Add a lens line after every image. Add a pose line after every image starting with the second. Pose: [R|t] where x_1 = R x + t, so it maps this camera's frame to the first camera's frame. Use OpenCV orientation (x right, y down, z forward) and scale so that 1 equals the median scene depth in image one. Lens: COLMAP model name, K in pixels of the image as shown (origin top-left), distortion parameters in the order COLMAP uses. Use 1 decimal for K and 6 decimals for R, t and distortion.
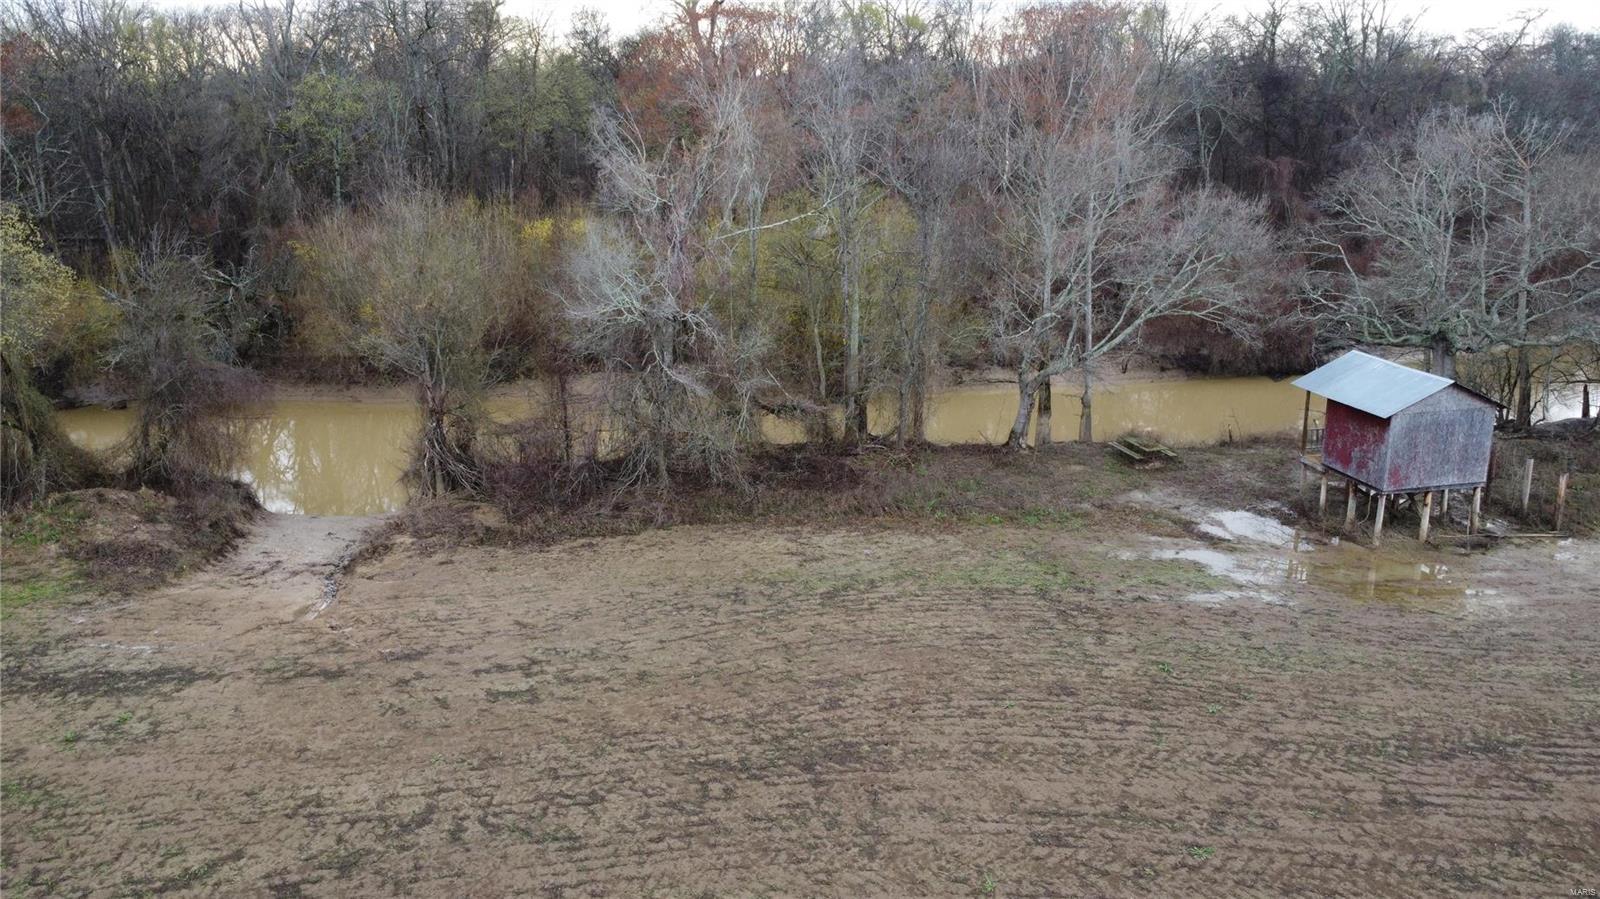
lens RADIAL K [[1202.1, 0, 805.5], [0, 1202.1, 447.4], [0, 0, 1]] dist [0.006955, -0.014990]
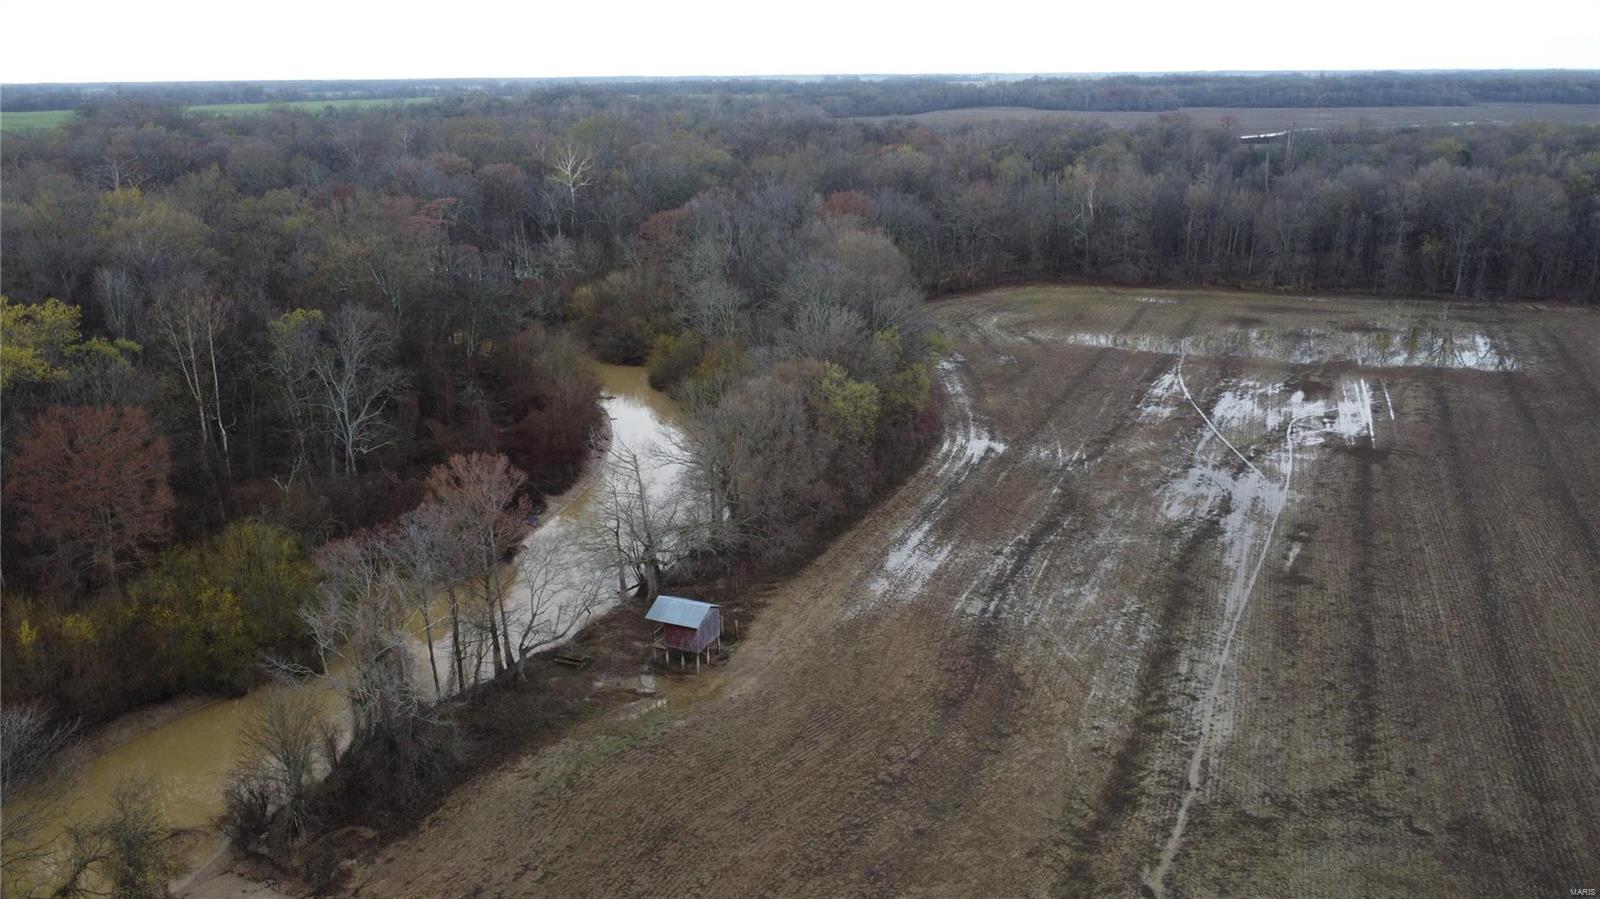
lens RADIAL K [[1202.1, 0, 803.2], [0, 1202.1, 452.0], [0, 0, 1]] dist [0.006955, -0.014990]
pose [[0.594218, -0.240292, 0.767571, -1.245866], [0.222321, 0.966218, 0.130369, -0.656323], [-0.772967, 0.093180, 0.627566, -0.826346]]
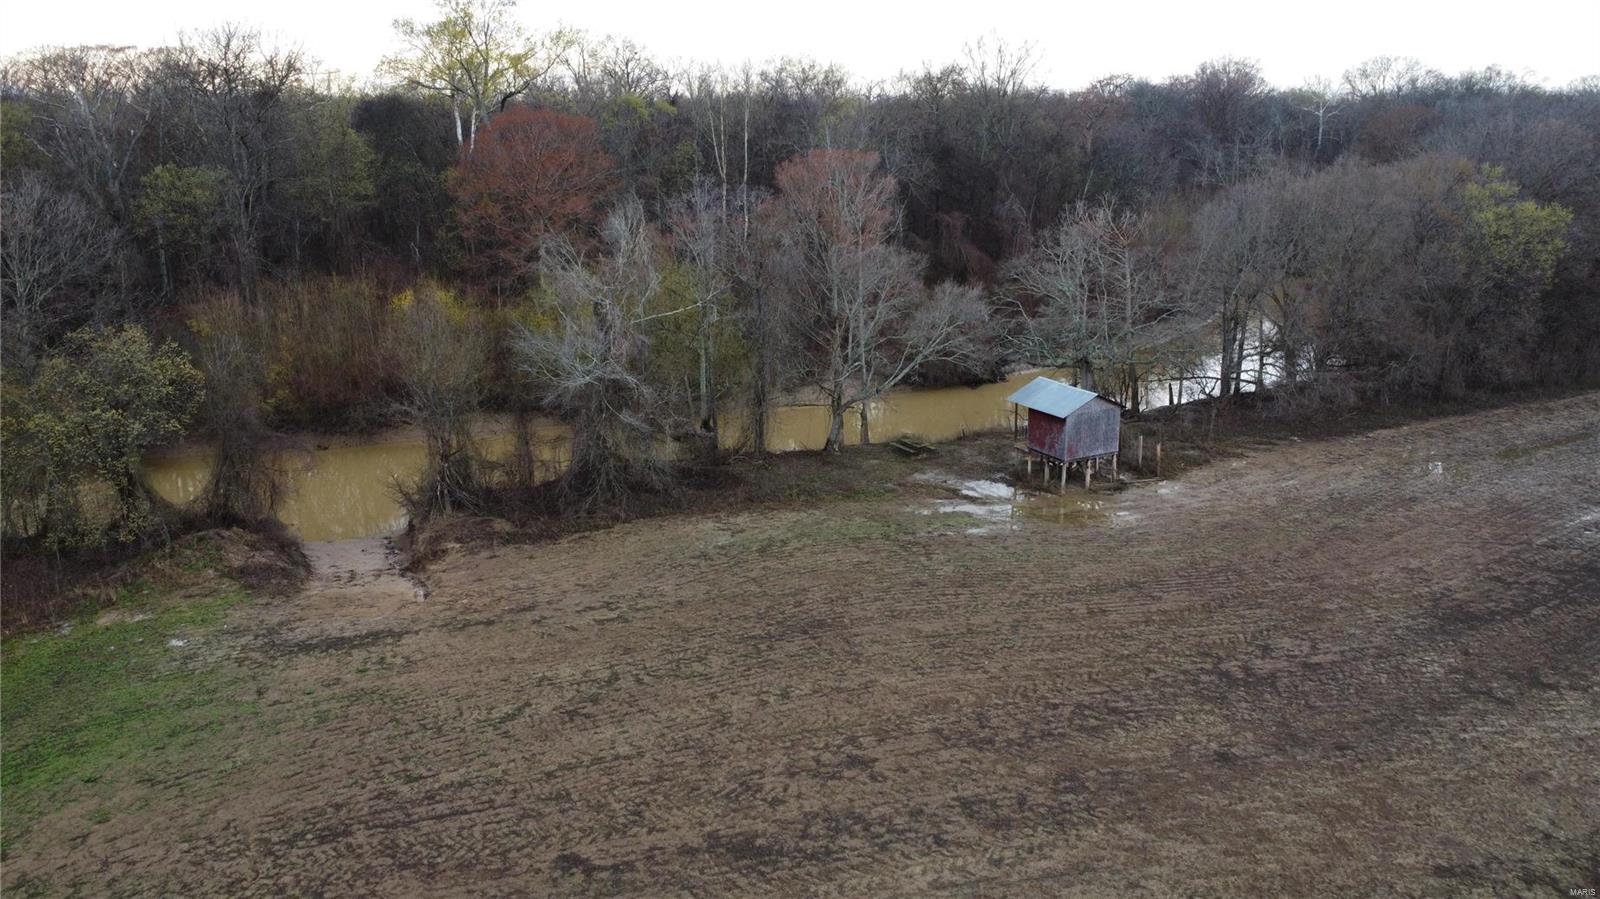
lens RADIAL K [[1202.1, 0, 804.6], [0, 1202.1, 442.8], [0, 0, 1]] dist [0.006955, -0.014990]
pose [[0.961611, -0.070591, 0.265181, -0.311259], [0.073054, 0.997328, 0.000577, -0.016563], [-0.264513, 0.018818, 0.964198, -0.522484]]
